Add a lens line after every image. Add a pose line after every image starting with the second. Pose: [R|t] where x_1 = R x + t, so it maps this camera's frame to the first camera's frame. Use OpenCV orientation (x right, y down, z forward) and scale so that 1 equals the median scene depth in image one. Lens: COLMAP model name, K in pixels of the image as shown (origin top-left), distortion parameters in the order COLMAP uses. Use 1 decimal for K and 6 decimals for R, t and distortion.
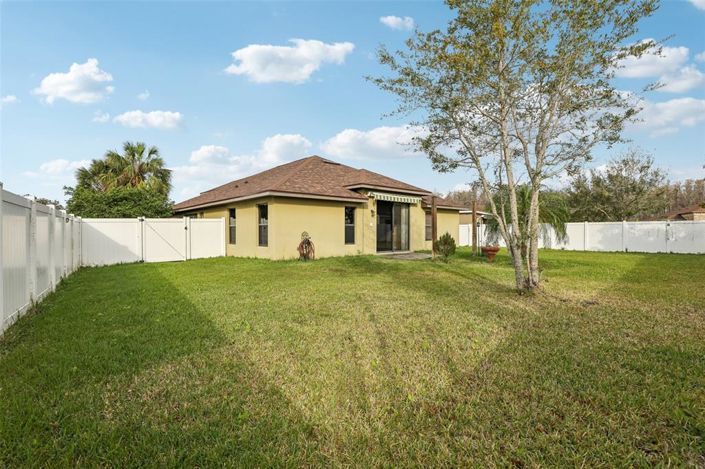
lens RADIAL K [[325.4, 0, 354.9], [0, 325.4, 232.7], [0, 0, 1]] dist [-0.034758, 0.007831]
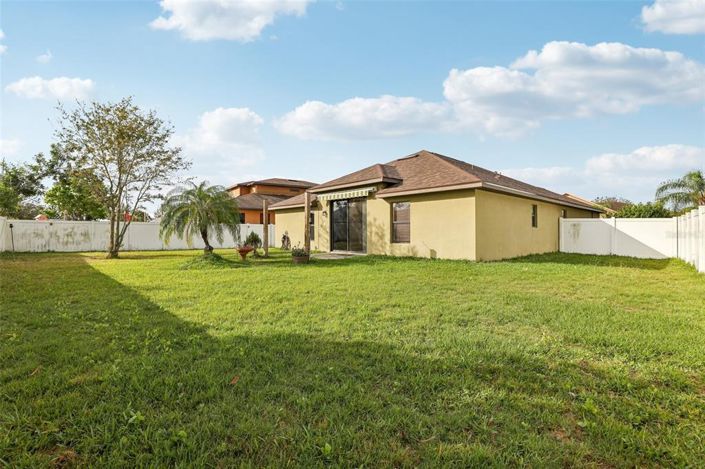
lens RADIAL K [[325.4, 0, 353.7], [0, 325.4, 234.1], [0, 0, 1]] dist [-0.034758, 0.007831]
pose [[0.013464, 0.012374, -0.999833, 1.179989], [0.002110, 0.999921, 0.012403, -0.004801], [0.999907, -0.002277, 0.013437, 1.119483]]
